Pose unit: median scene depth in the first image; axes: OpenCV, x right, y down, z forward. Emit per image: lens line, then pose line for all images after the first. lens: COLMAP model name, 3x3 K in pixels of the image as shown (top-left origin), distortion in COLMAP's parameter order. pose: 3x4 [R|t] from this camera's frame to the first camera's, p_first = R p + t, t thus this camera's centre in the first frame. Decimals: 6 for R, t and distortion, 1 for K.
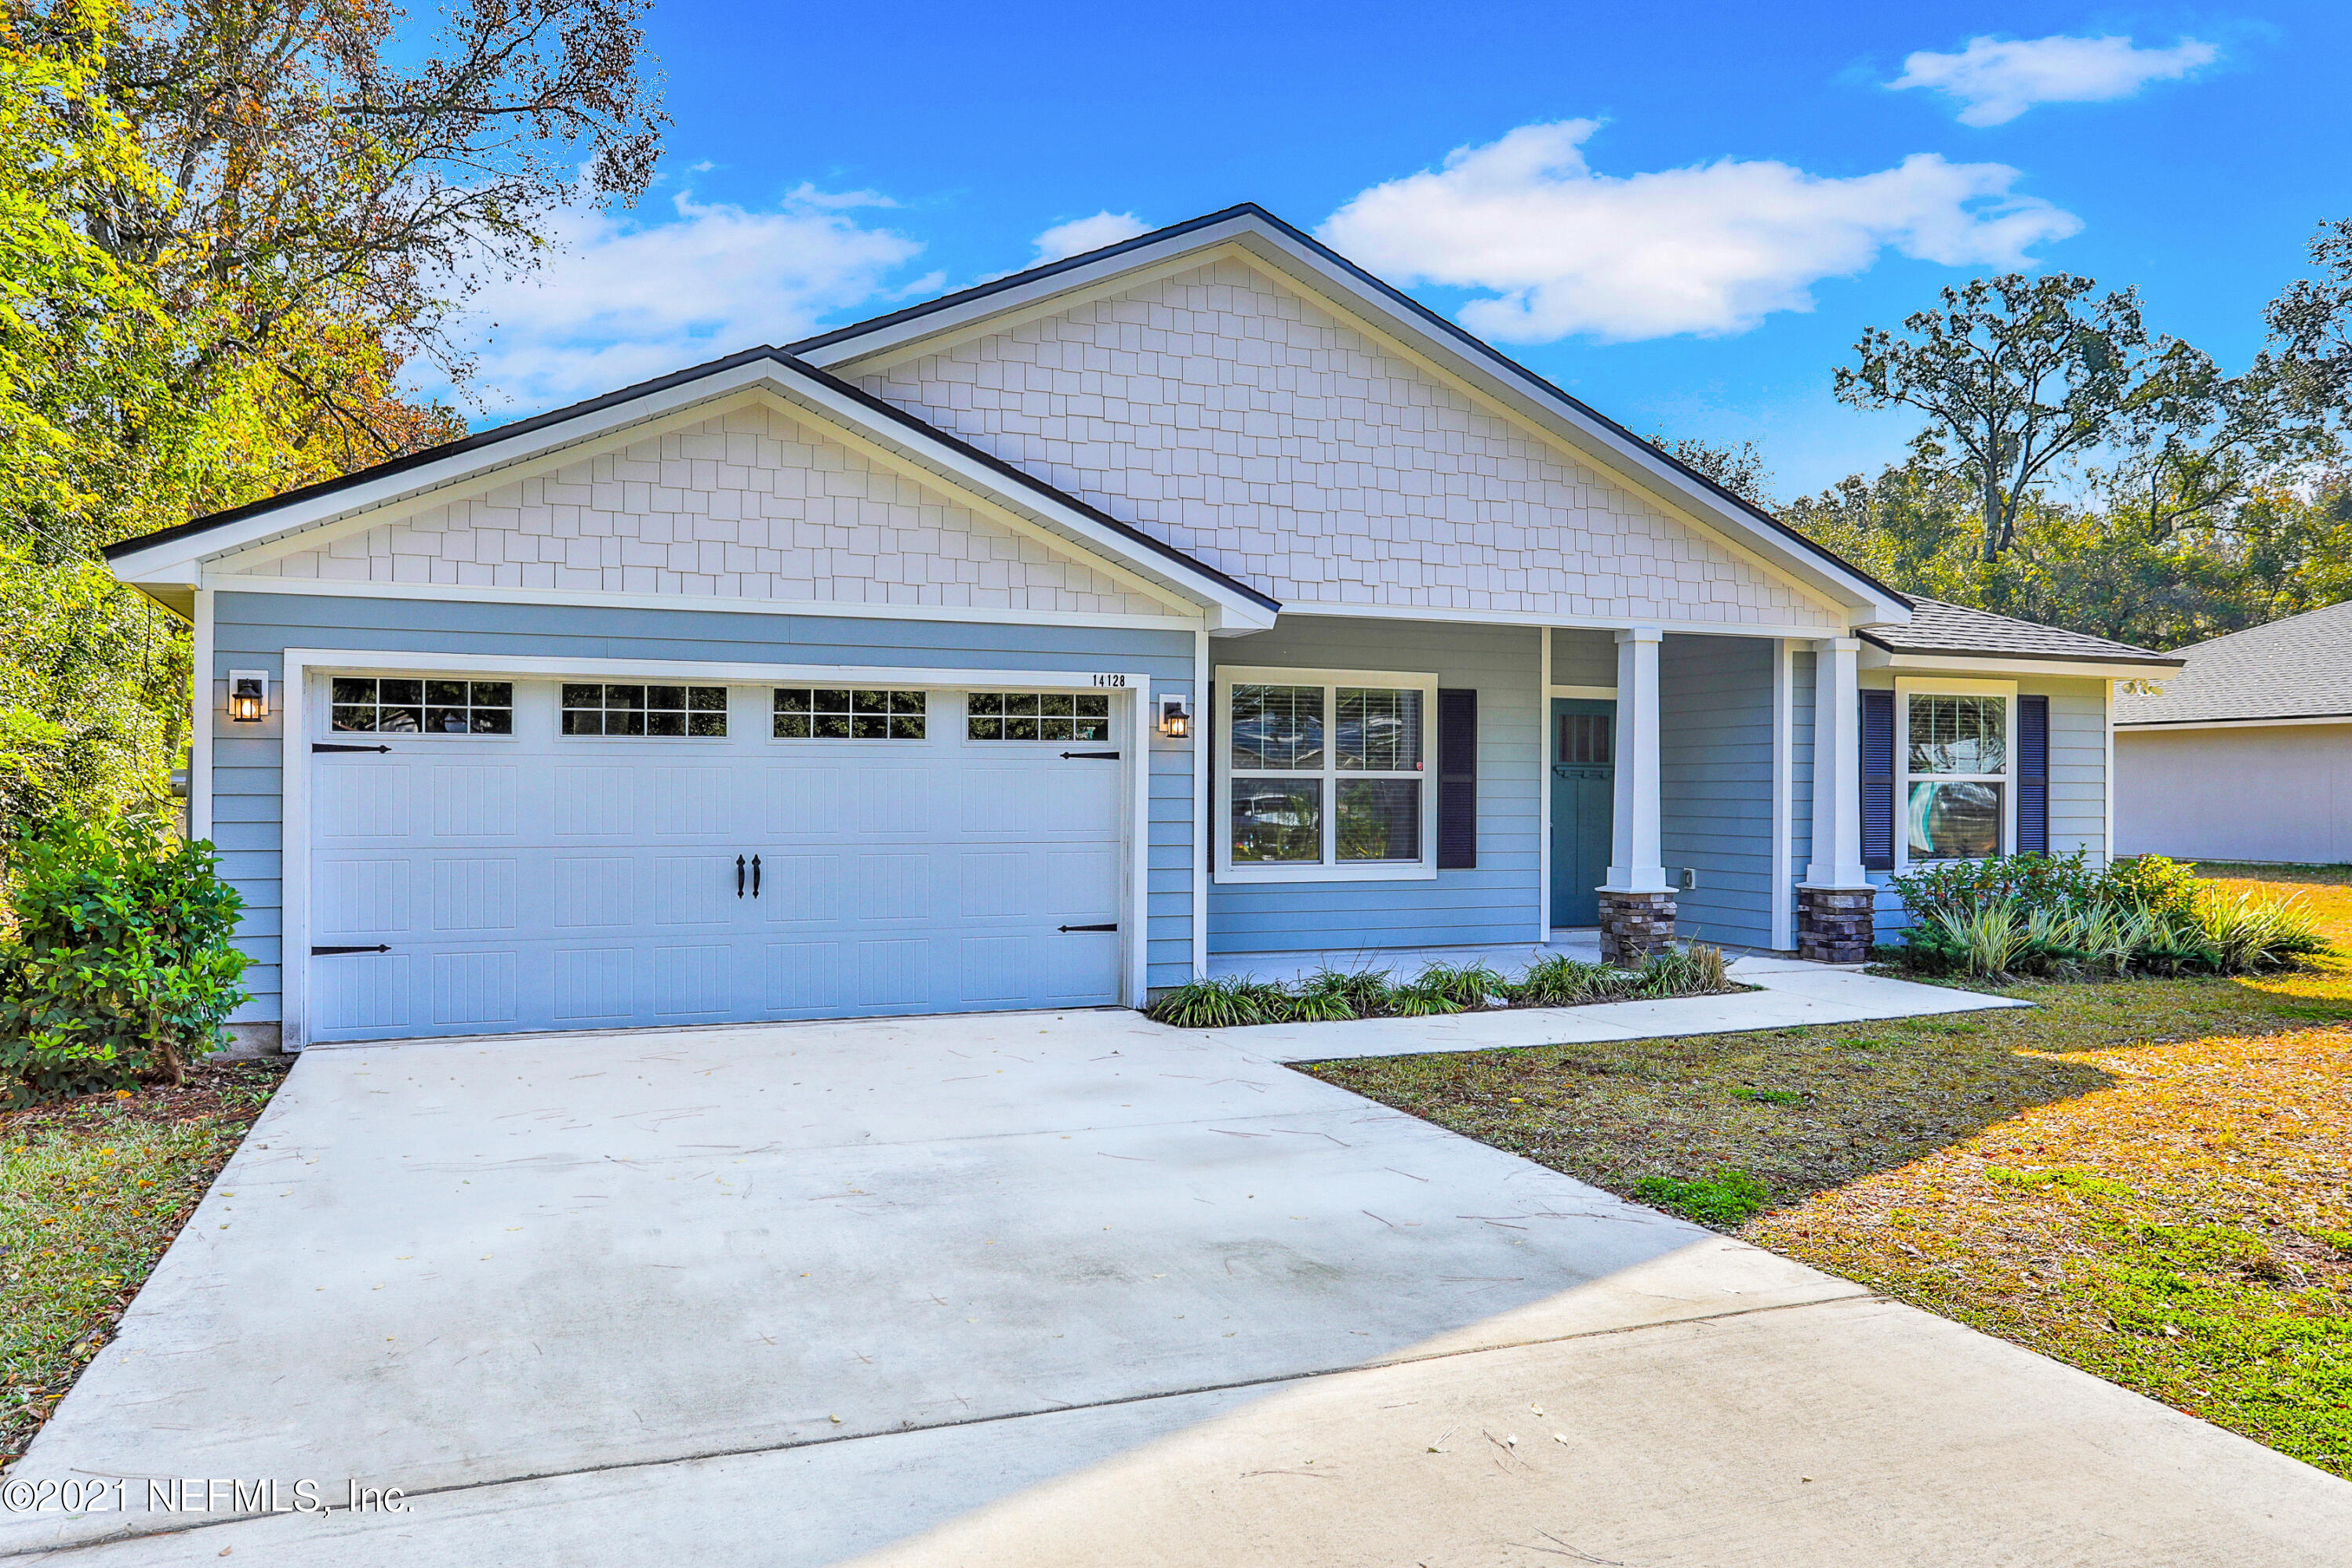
lens RADIAL K [[1691.2, 0, 1176.3], [0, 1691.2, 787.9], [0, 0, 1]] dist [-0.015811, -0.009376]
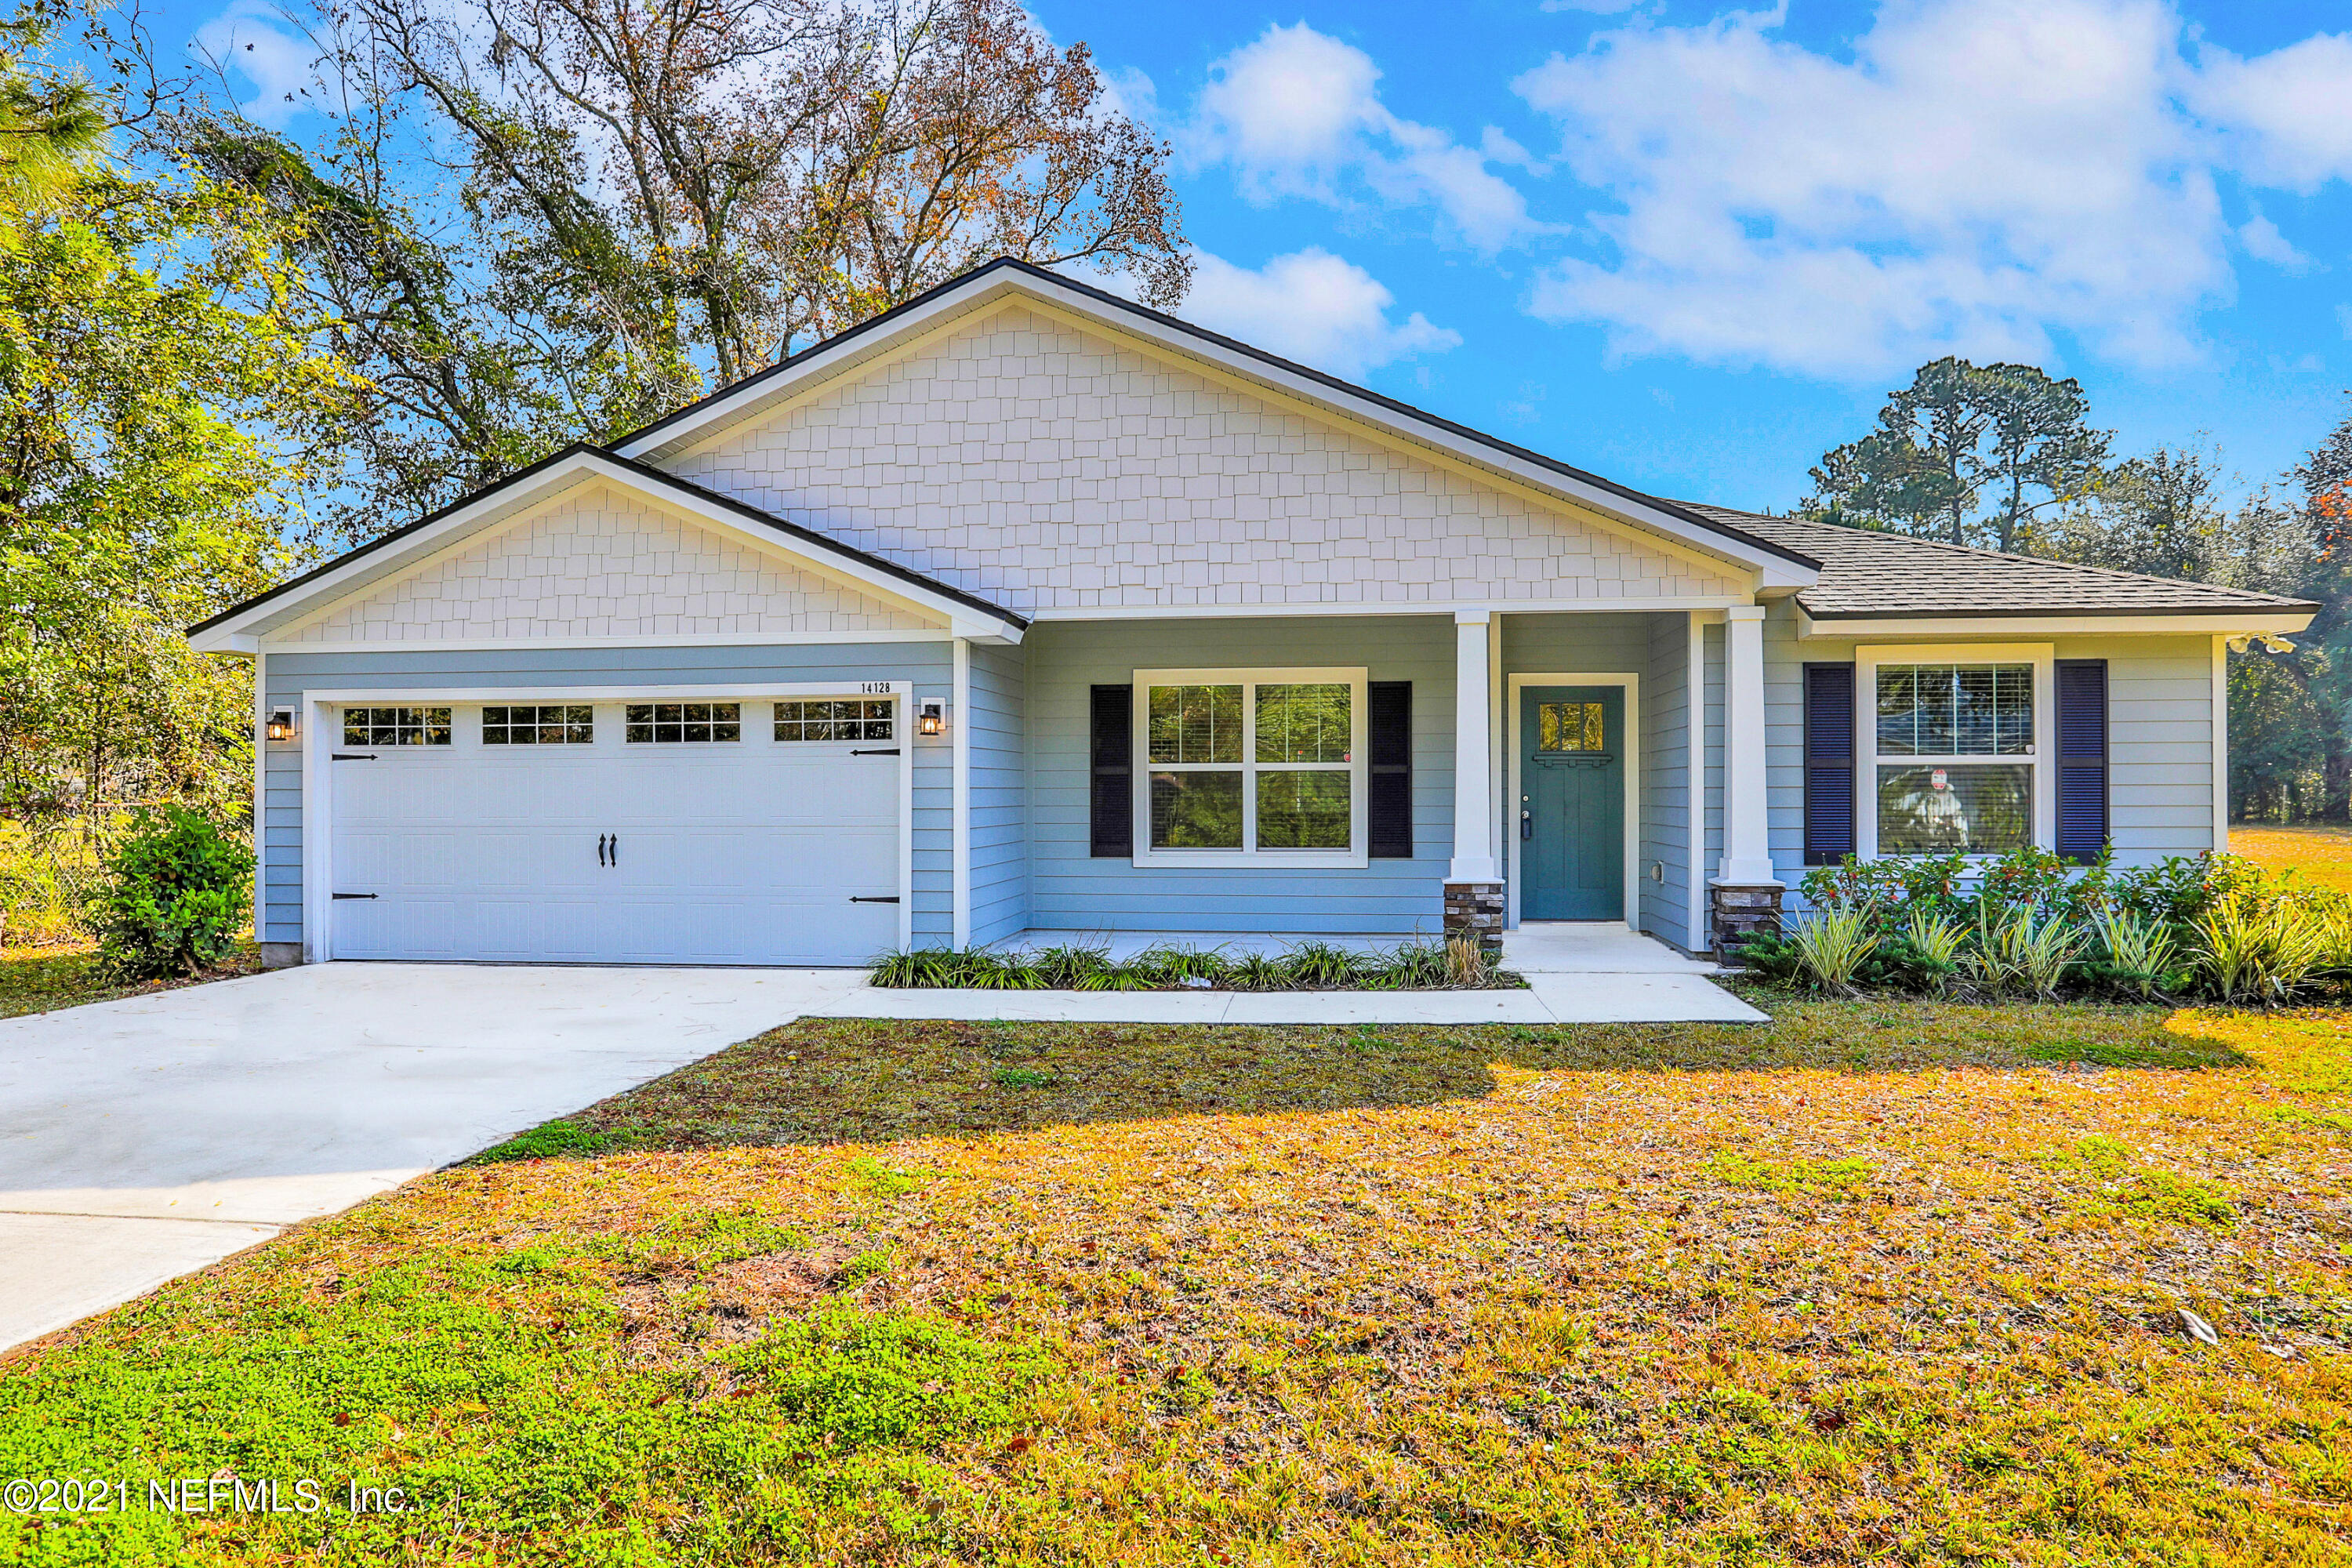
lens RADIAL K [[1503.0, 0, 1176.0], [0, 1503.0, 783.1], [0, 0, 1]] dist [-0.036231, 0.003729]
pose [[0.873945, -0.008255, -0.485955, 0.584734], [0.007303, 0.999966, -0.003852, 0.006935], [0.485970, -0.000183, 0.873975, 0.176908]]
